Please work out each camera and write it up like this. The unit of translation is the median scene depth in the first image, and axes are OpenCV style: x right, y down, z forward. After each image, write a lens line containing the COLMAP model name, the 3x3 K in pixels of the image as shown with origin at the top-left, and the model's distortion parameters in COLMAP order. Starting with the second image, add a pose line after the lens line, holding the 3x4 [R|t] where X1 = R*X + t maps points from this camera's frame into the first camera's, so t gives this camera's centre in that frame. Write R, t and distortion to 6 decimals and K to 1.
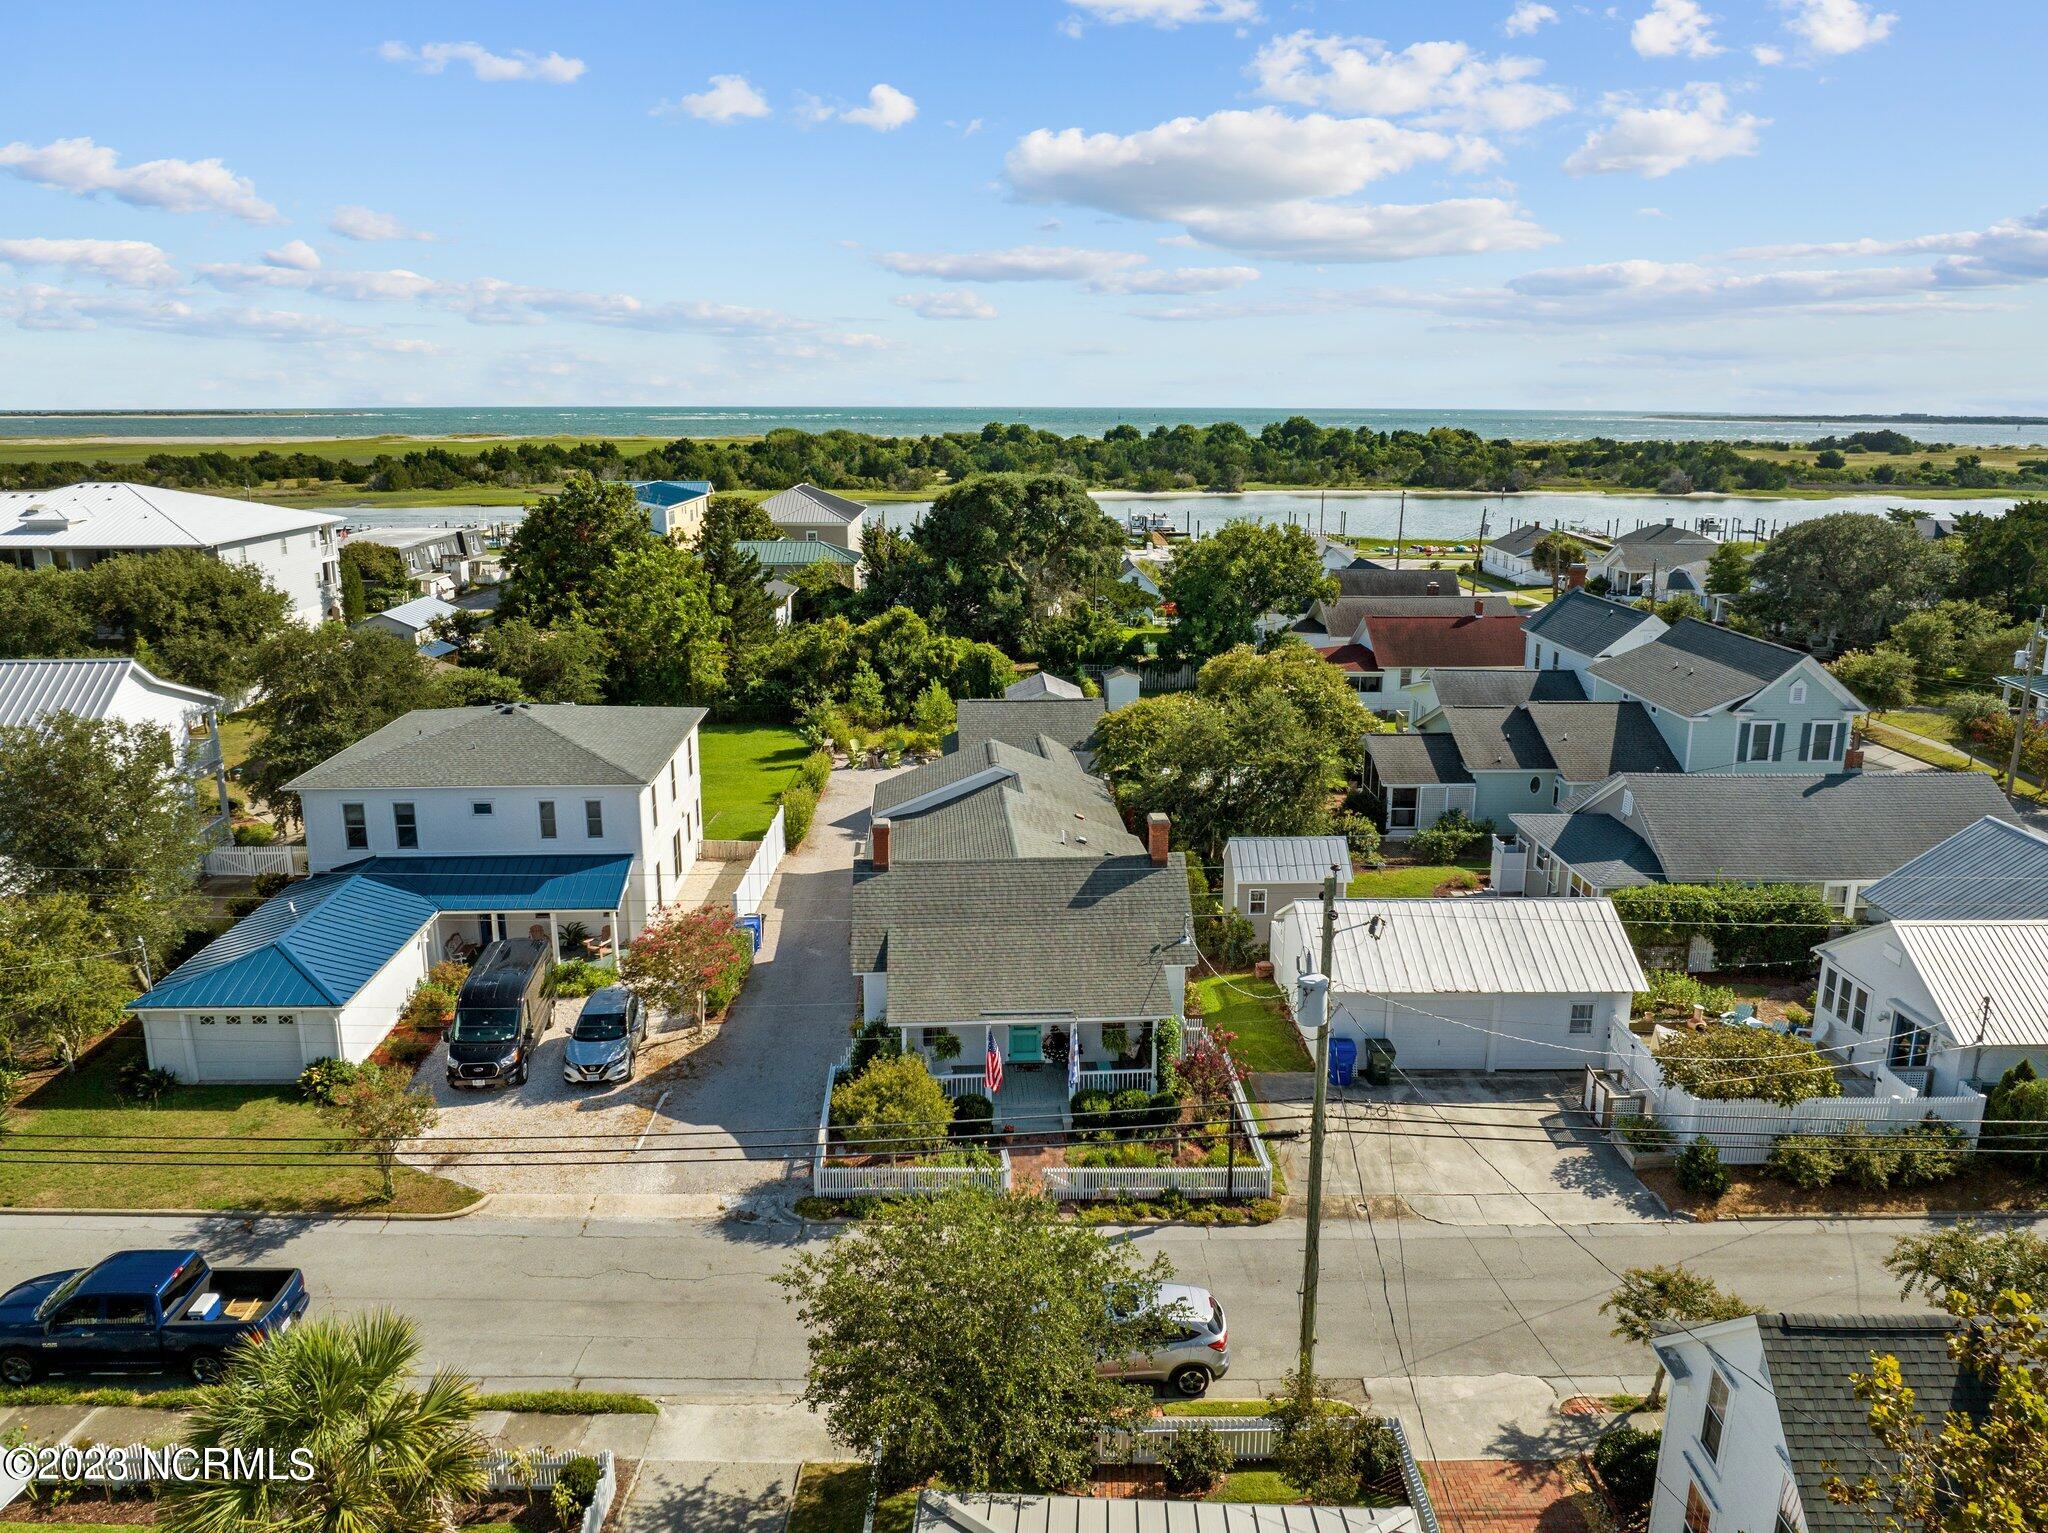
lens RADIAL K [[1434.6, 0, 1022.6], [0, 1434.6, 764.7], [0, 0, 1]] dist [-0.034005, 0.004538]
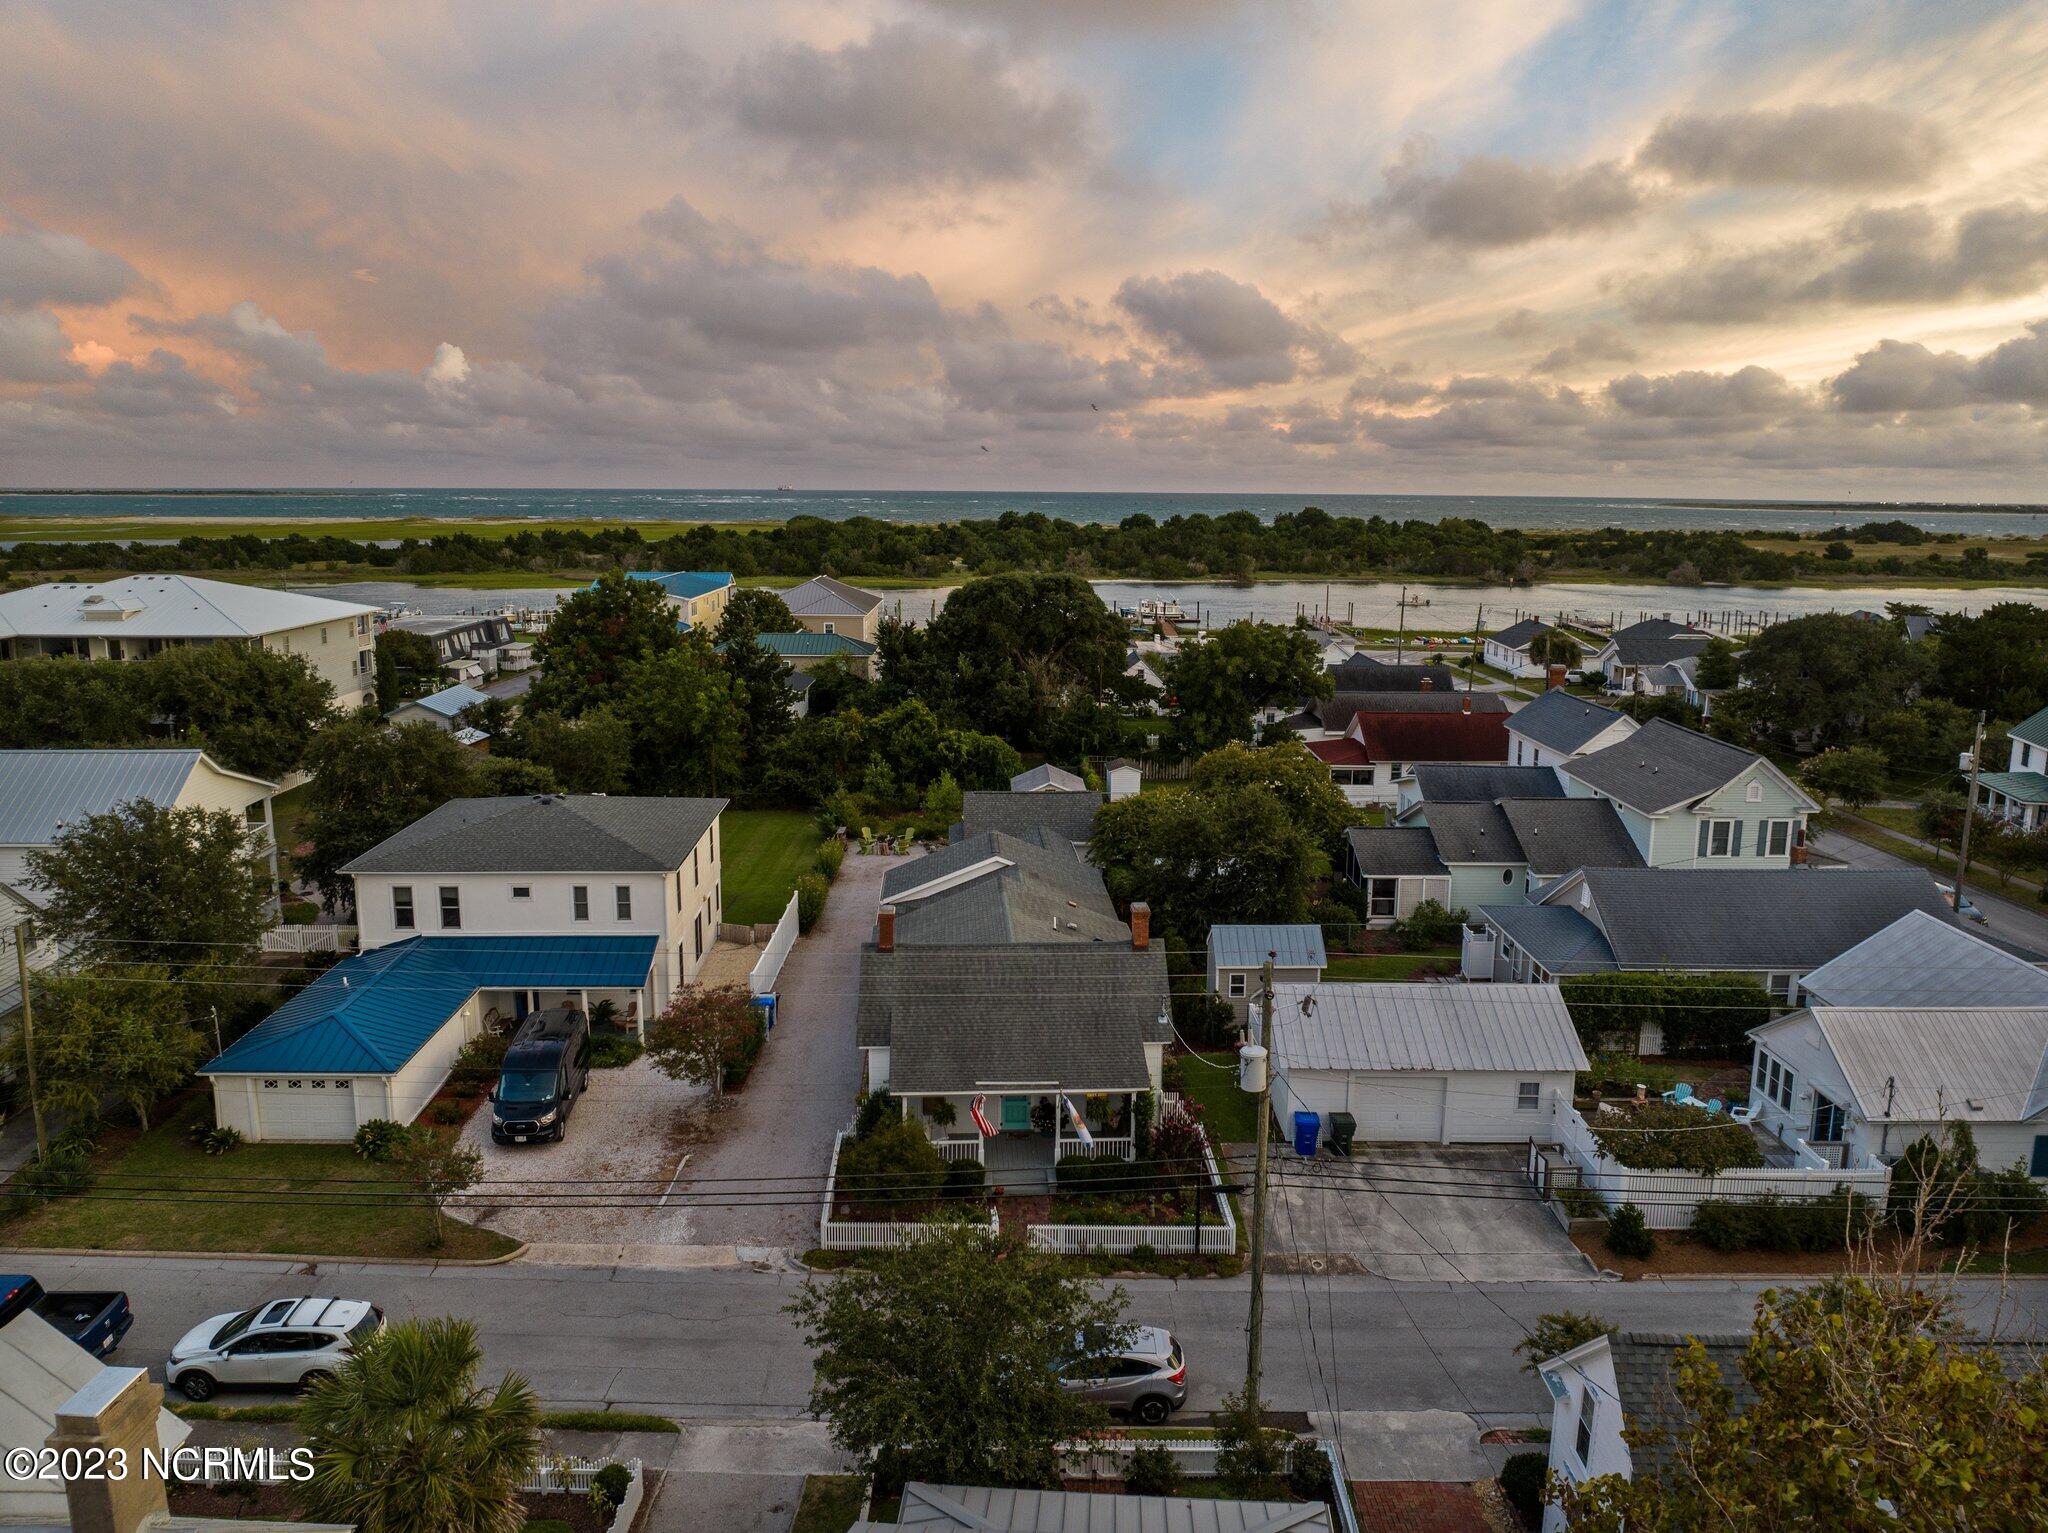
lens RADIAL K [[1442.4, 0, 1020.9], [0, 1442.4, 771.7], [0, 0, 1]] dist [-0.041771, 0.016629]
pose [[0.999897, 0.007042, -0.012498, 0.010398], [-0.007687, 0.998601, -0.052322, -0.004724], [0.012113, 0.052413, 0.998552, -0.064619]]
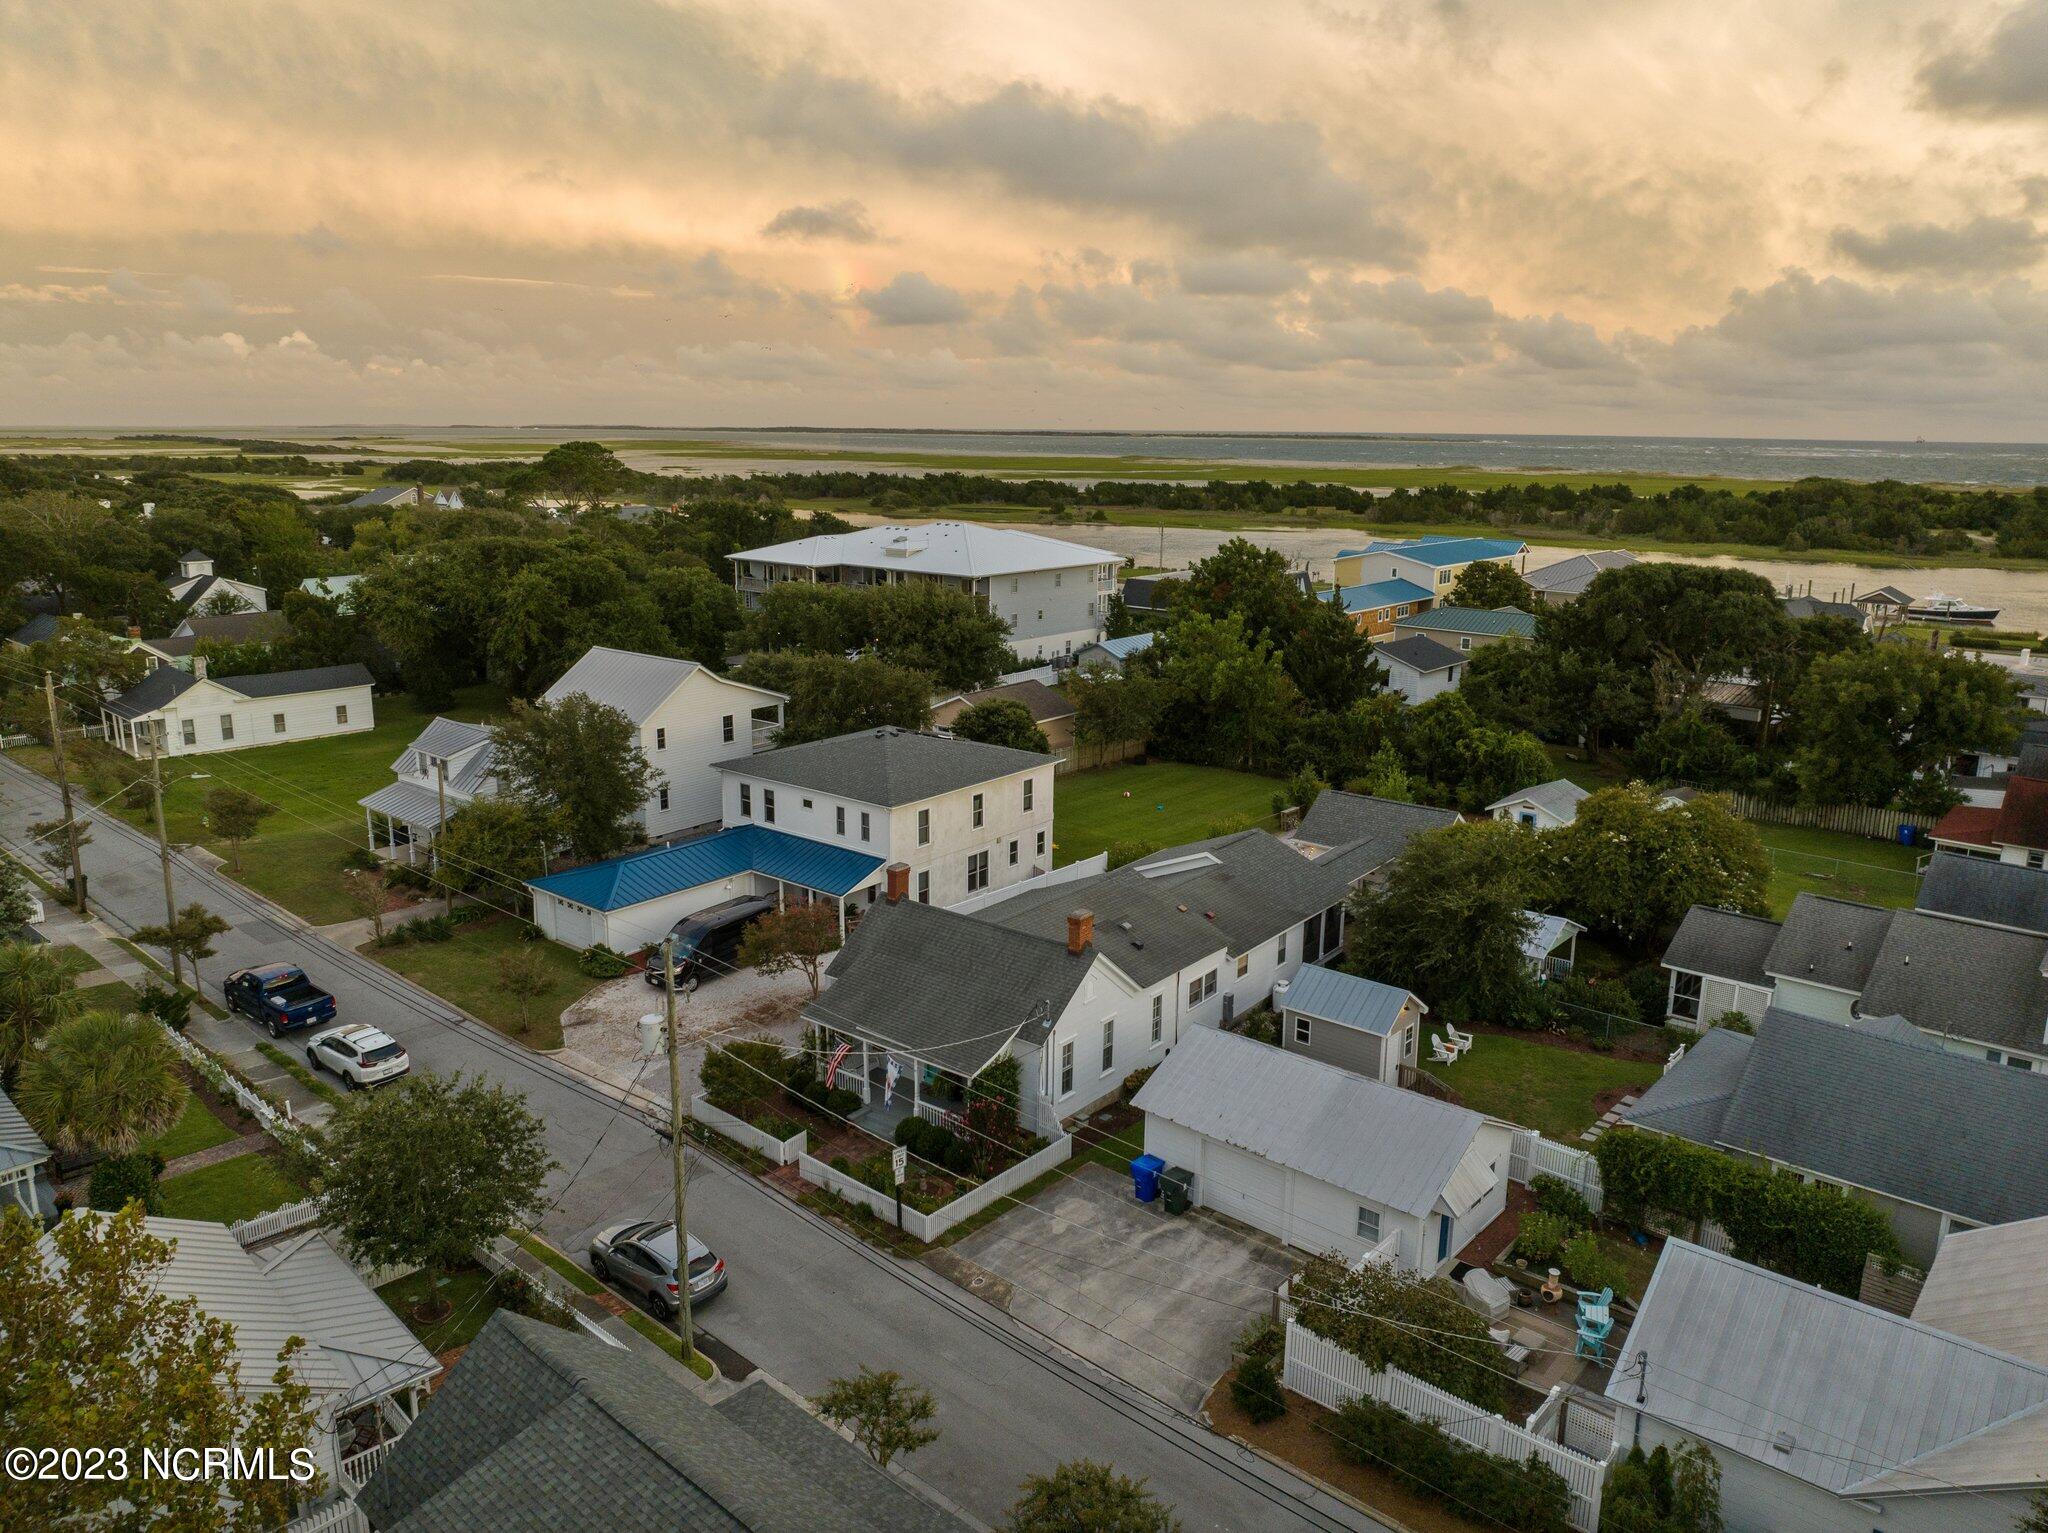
lens RADIAL K [[1431.8, 0, 1017.5], [0, 1431.8, 754.3], [0, 0, 1]] dist [-0.024031, -0.008026]
pose [[0.741457, 0.151167, -0.653751, 0.474235], [-0.168078, 0.985073, 0.037151, -0.072519], [0.649609, 0.082335, 0.755797, 0.074689]]
